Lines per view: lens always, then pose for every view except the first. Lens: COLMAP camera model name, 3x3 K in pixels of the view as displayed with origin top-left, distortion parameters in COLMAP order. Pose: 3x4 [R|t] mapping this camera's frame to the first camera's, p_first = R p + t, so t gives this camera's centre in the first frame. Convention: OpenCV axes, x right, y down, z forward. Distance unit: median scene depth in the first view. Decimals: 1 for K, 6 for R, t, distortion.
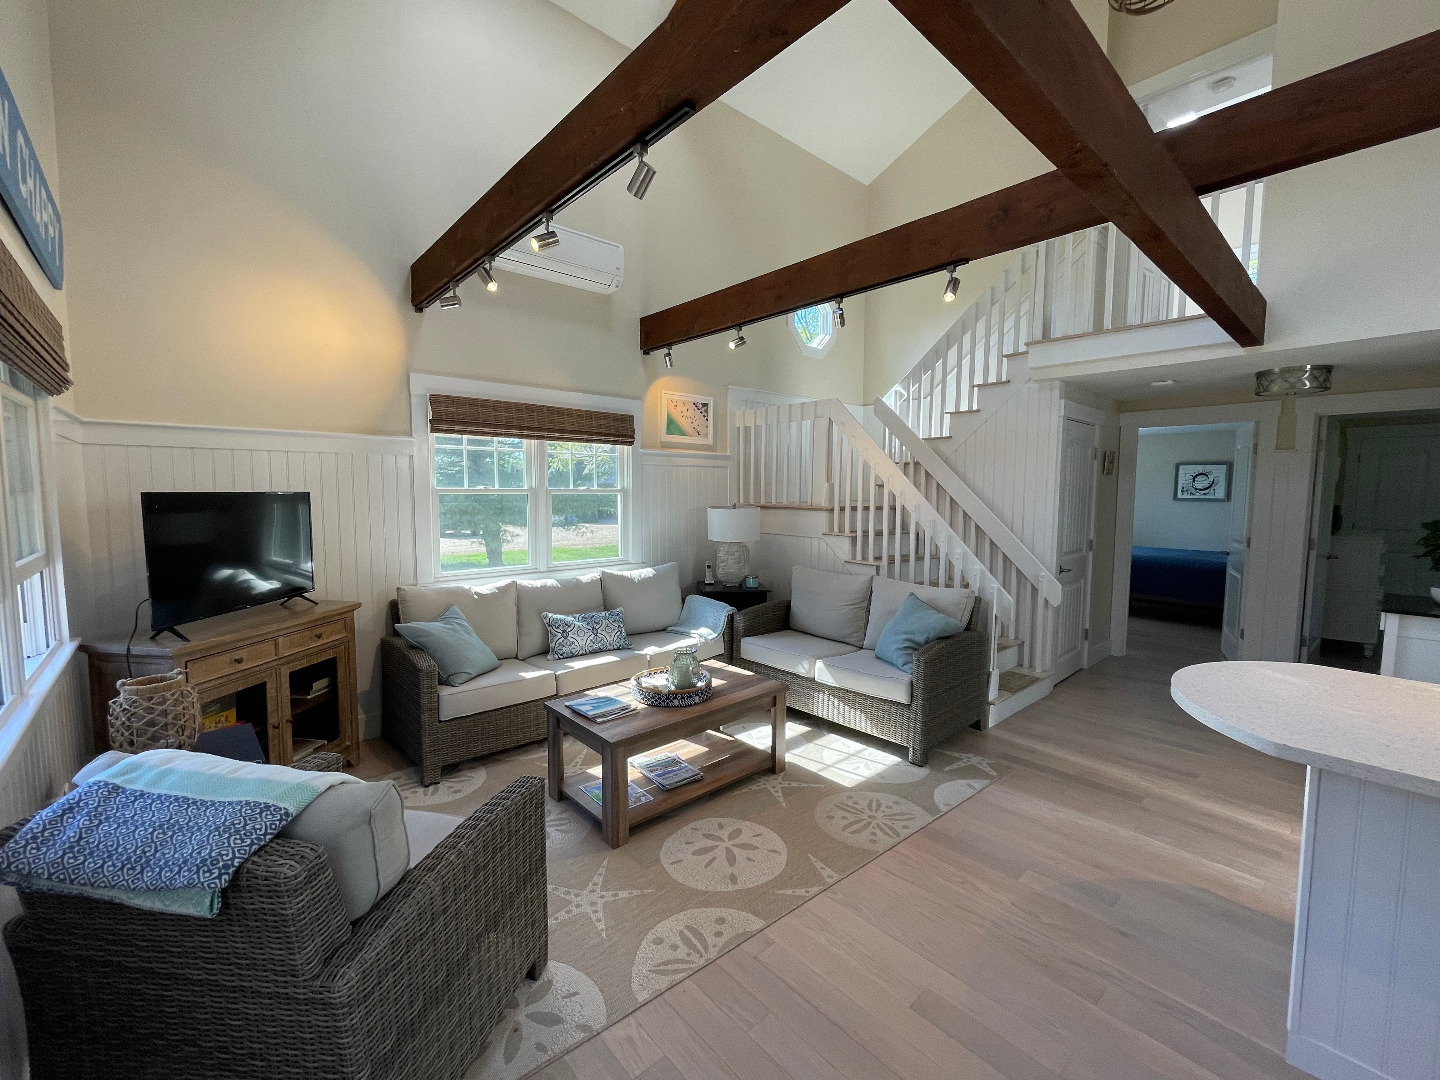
lens RADIAL K [[599.8, 0, 707.2], [0, 599.8, 535.1], [0, 0, 1]] dist [0.000506, 0.000005]
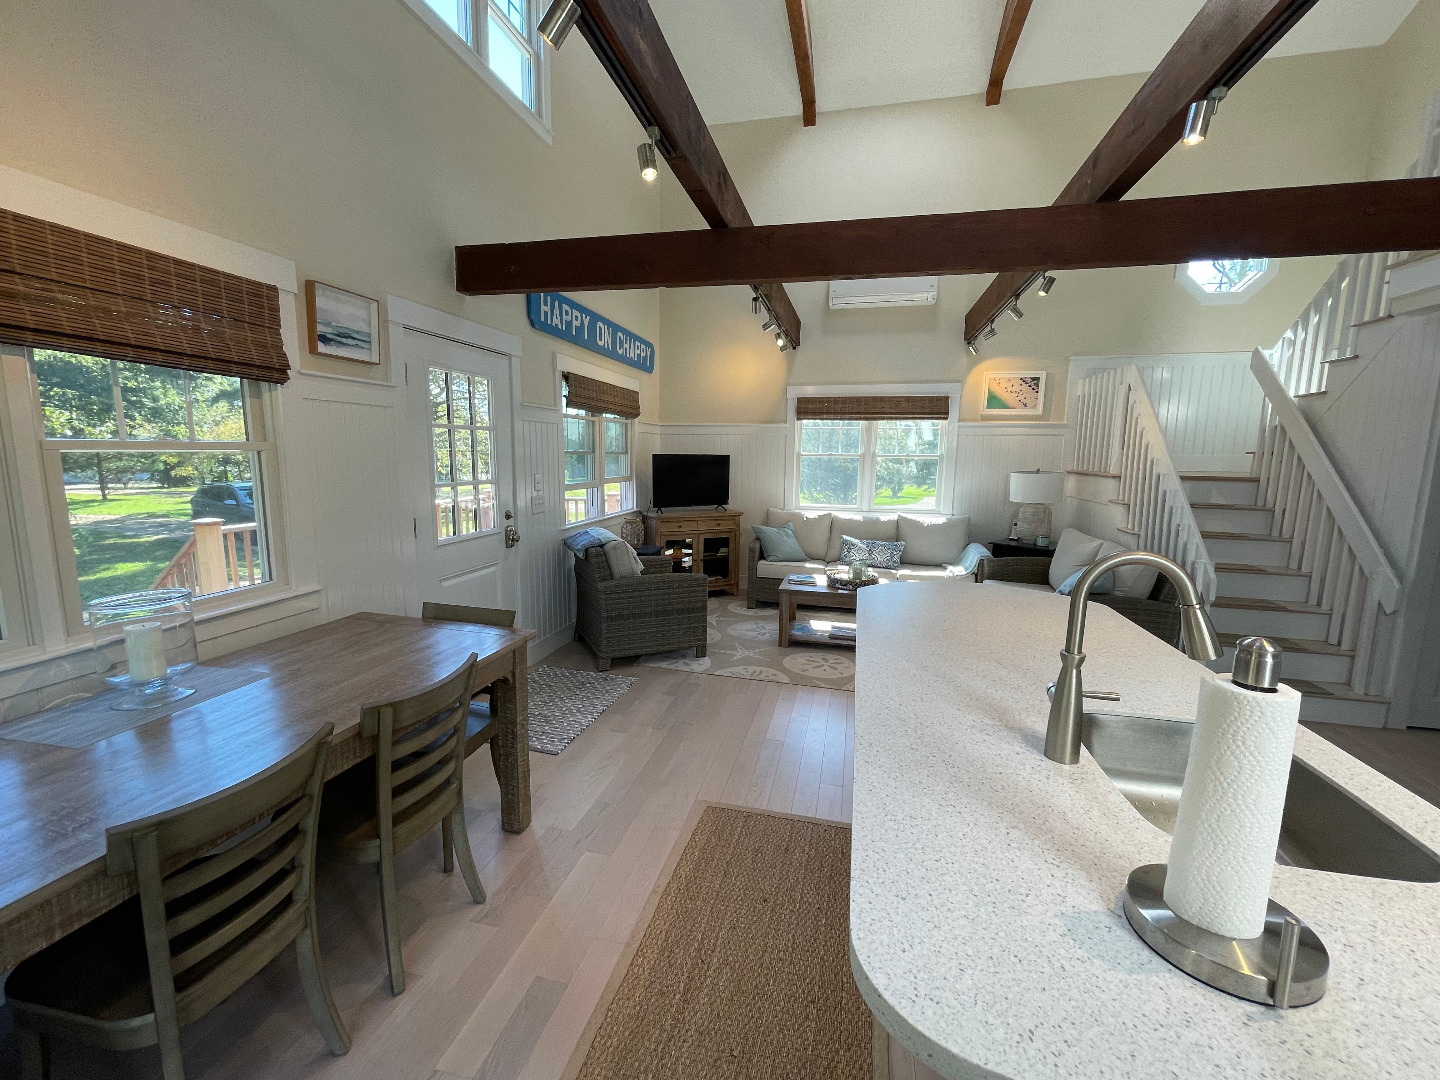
lens RADIAL K [[599.8, 0, 707.2], [0, 599.8, 535.1], [0, 0, 1]] dist [0.000506, 0.000005]
pose [[0.570989, 0.116984, -0.812580, 0.740848], [-0.070697, 0.993125, 0.093298, 0.010201], [0.817908, 0.004174, 0.575334, -0.162425]]
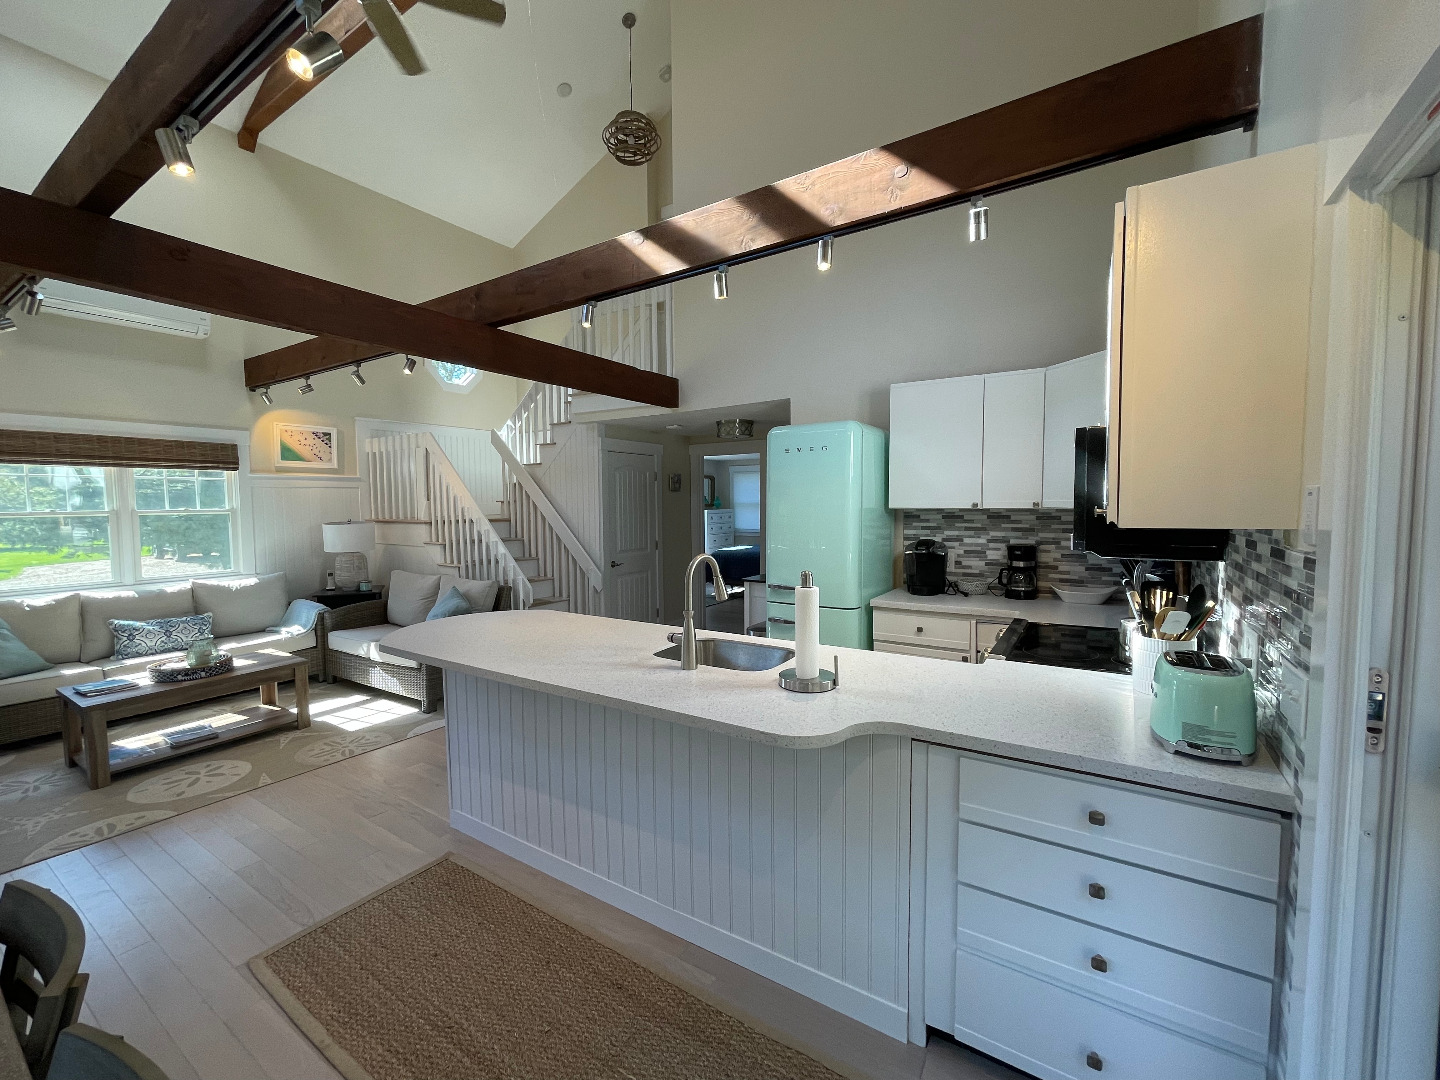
lens RADIAL K [[599.8, 0, 707.2], [0, 599.8, 535.1], [0, 0, 1]] dist [0.000506, 0.000005]
pose [[0.963063, -0.028696, 0.267744, 0.490104], [0.033459, 0.999352, -0.013243, 0.020160], [-0.267191, 0.021712, 0.963399, -0.381923]]
